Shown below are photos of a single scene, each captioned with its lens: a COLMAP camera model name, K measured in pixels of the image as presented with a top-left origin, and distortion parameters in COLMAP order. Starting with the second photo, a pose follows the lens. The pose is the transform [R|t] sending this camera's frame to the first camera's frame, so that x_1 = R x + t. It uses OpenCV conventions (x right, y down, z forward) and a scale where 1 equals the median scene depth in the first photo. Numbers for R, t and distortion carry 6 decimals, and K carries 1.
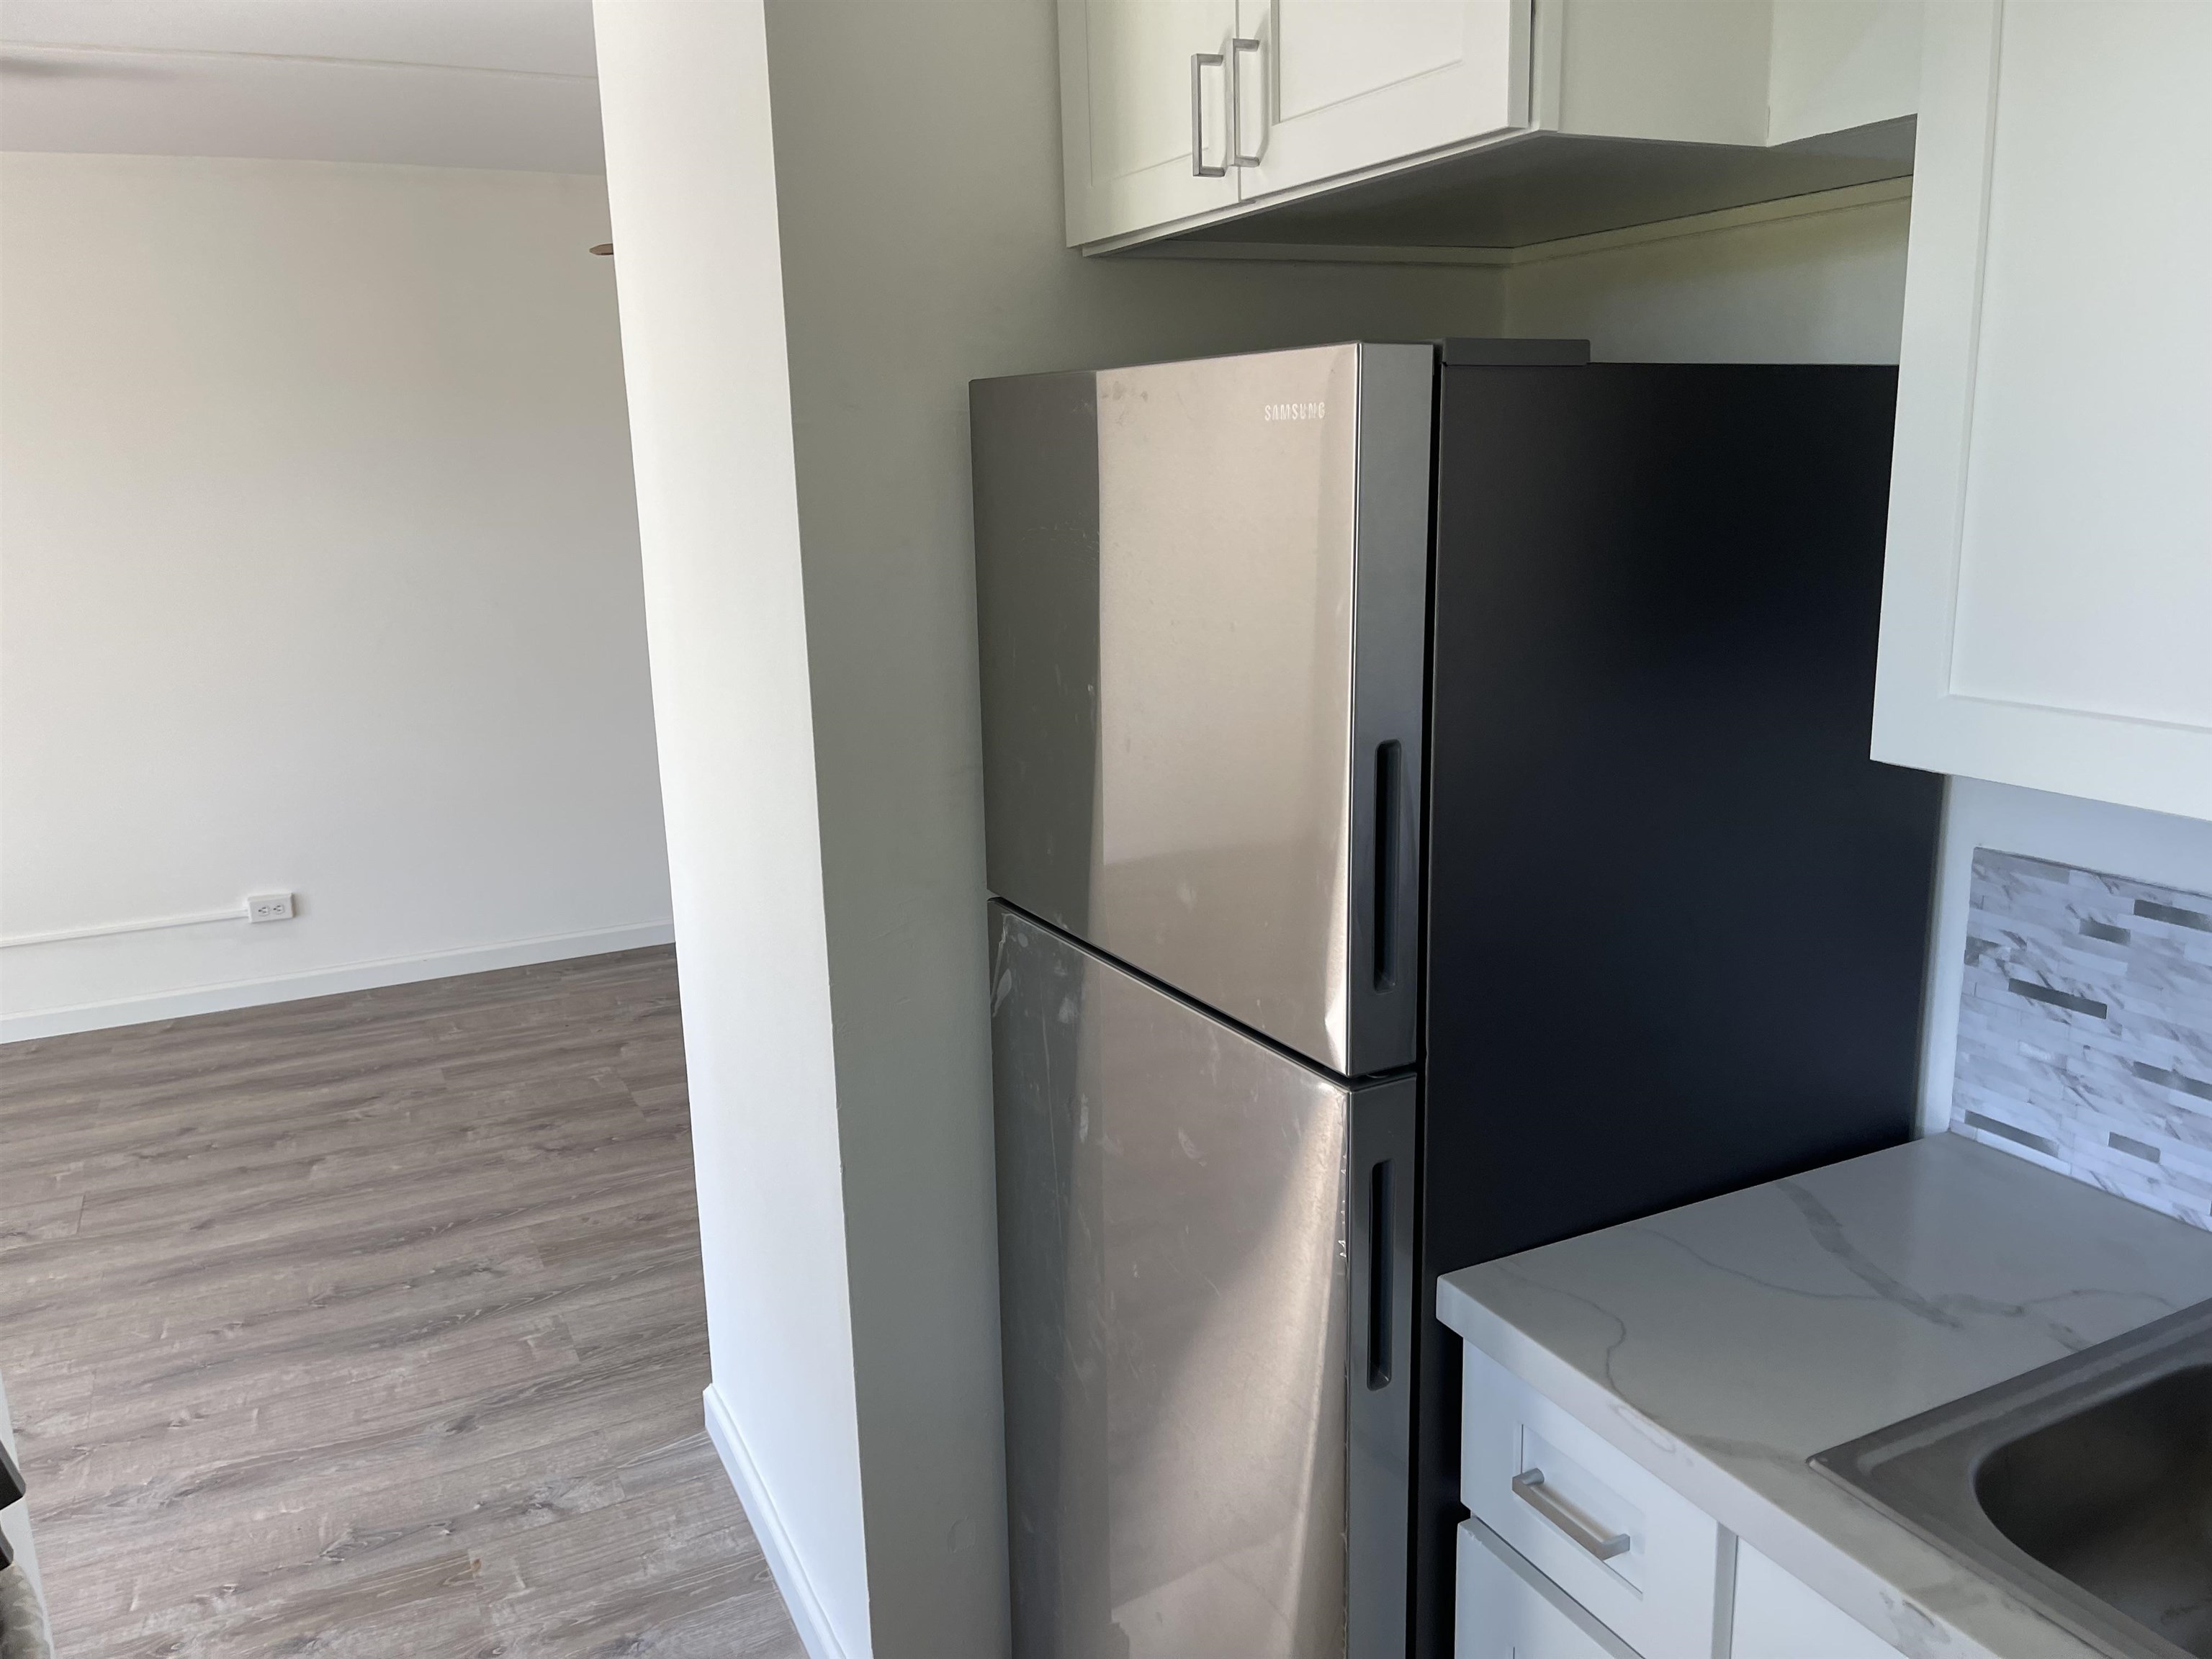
lens RADIAL K [[1663.3, 0, 1106.0], [0, 1663.3, 829.5], [0, 0, 1]] dist [0.096794, -0.135981]
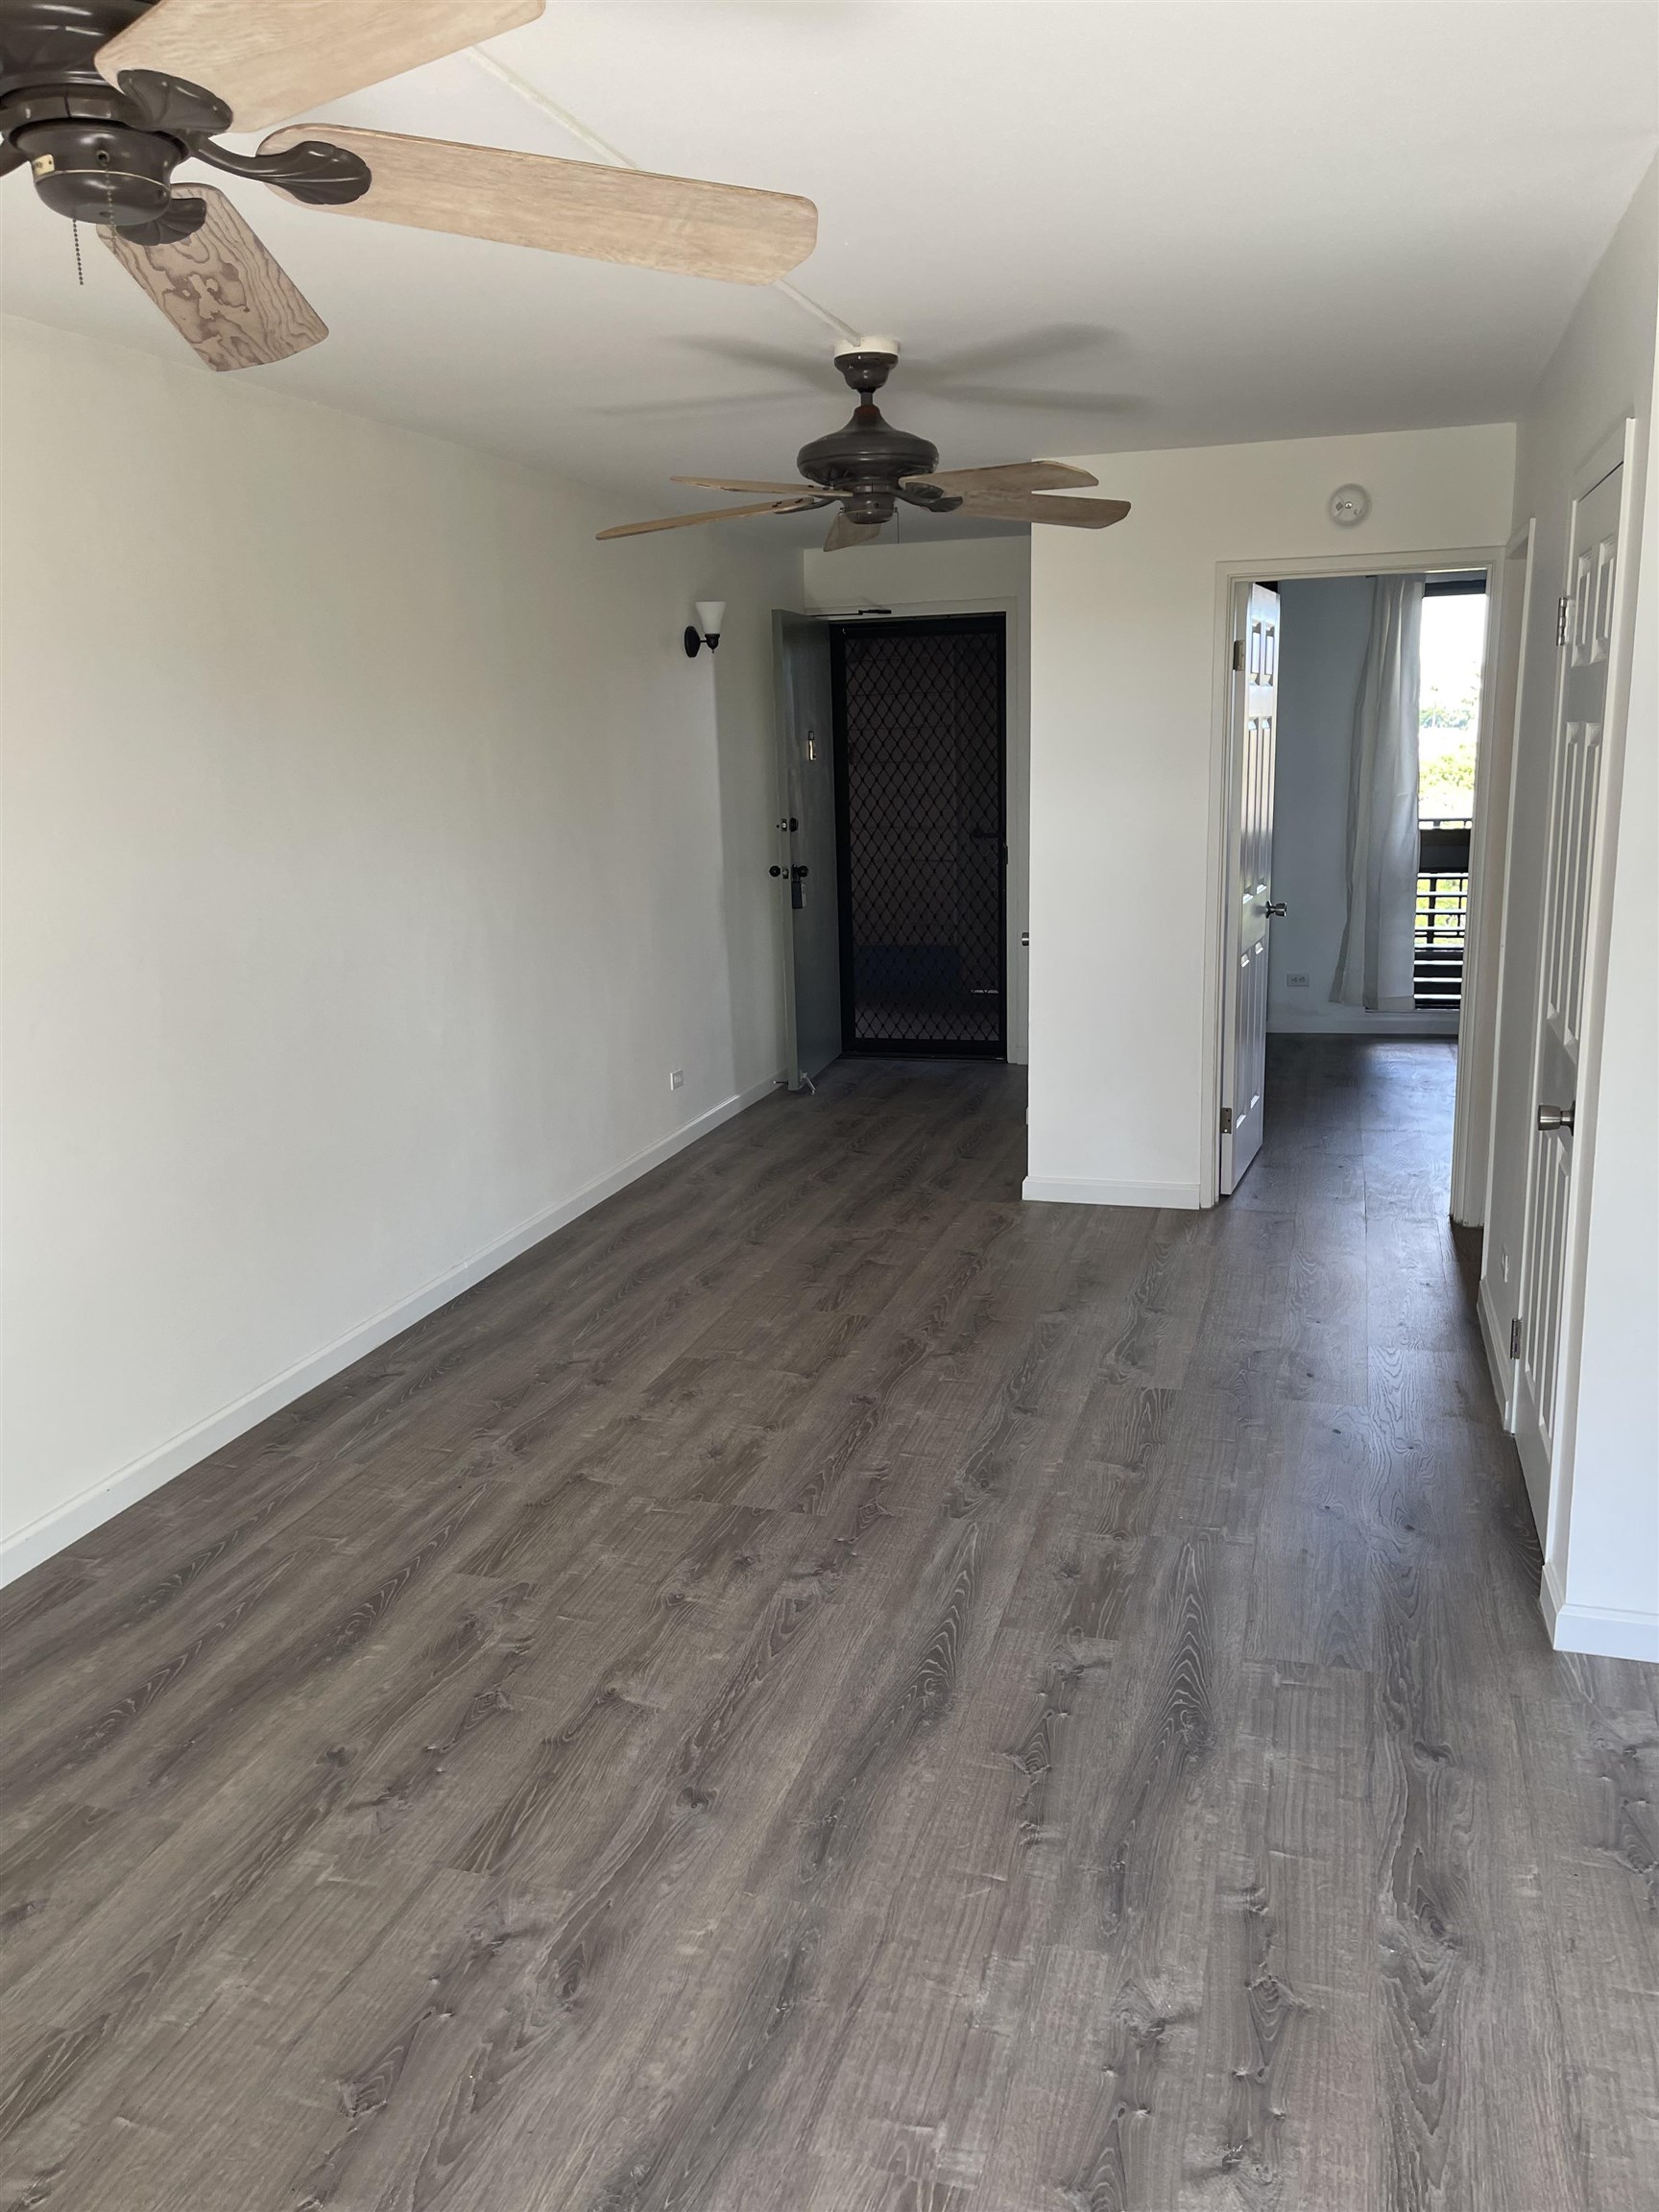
lens RADIAL K [[1699.0, 0, 829.5], [0, 1699.0, 1106.0], [0, 0, 1]] dist [0.027526, -0.001215]
pose [[0.687982, -0.155414, 0.708891, -0.877339], [0.179380, 0.982908, 0.041400, -0.066470], [-0.703209, 0.098678, 0.704102, 0.388563]]
